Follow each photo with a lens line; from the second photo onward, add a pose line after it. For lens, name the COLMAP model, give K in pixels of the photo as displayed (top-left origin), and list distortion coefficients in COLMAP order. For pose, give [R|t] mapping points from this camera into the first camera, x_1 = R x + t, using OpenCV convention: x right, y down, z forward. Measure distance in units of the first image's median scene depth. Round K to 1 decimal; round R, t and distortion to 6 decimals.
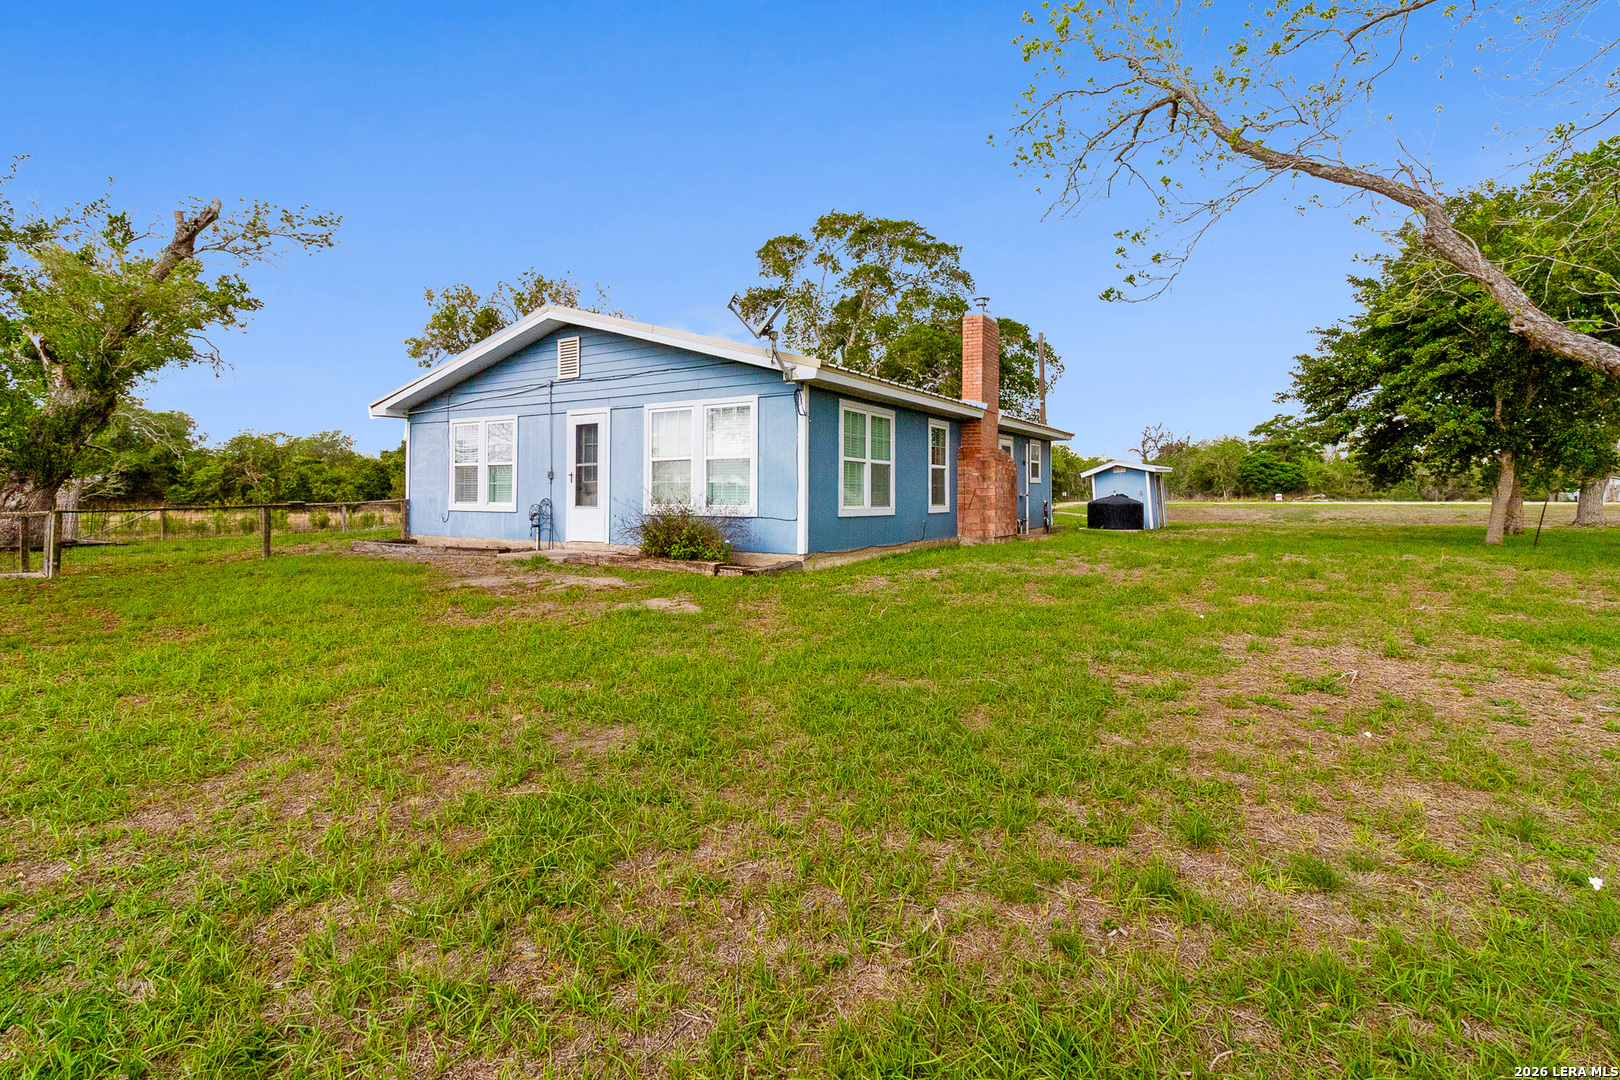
lens RADIAL K [[770.4, 0, 812.5], [0, 770.4, 485.9], [0, 0, 1]] dist [0.000479, 0.000406]
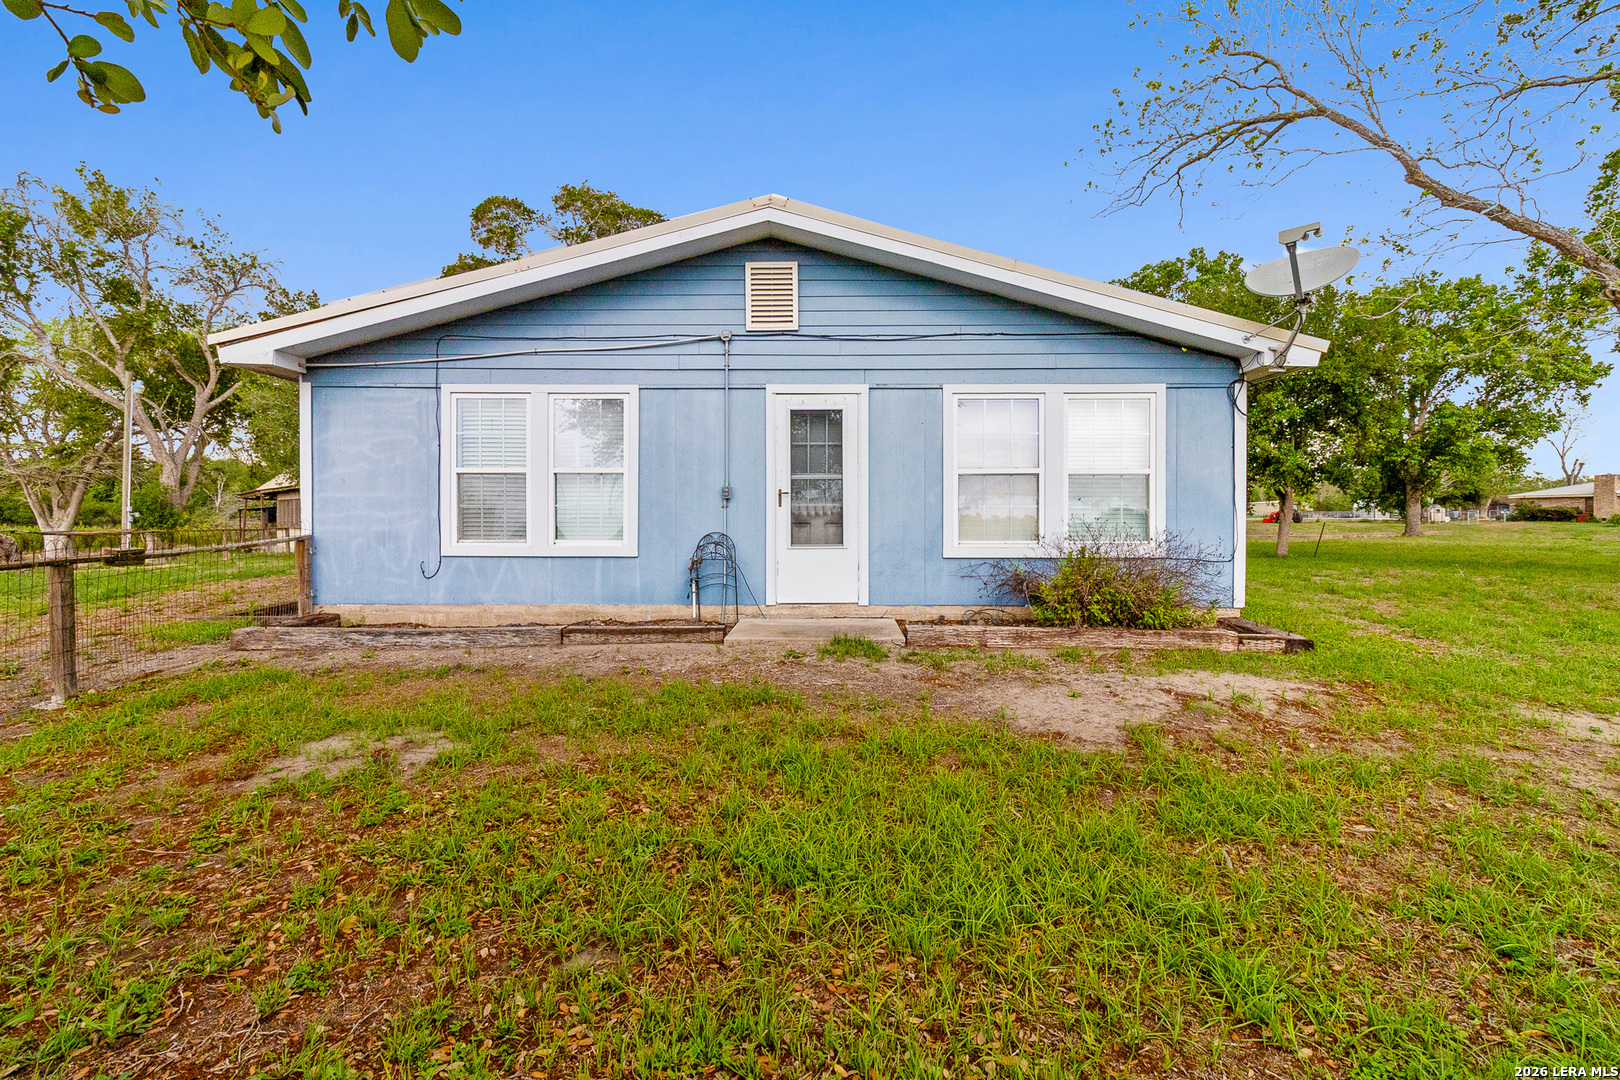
lens RADIAL K [[751.8, 0, 810.0], [0, 751.8, 520.7], [0, 0, 1]] dist [0.042194, 0.000020]
pose [[0.854826, -0.001869, 0.518911, -0.587506], [-0.007067, 0.999859, 0.015243, -0.001870], [-0.518867, -0.016698, 0.854692, 0.477933]]
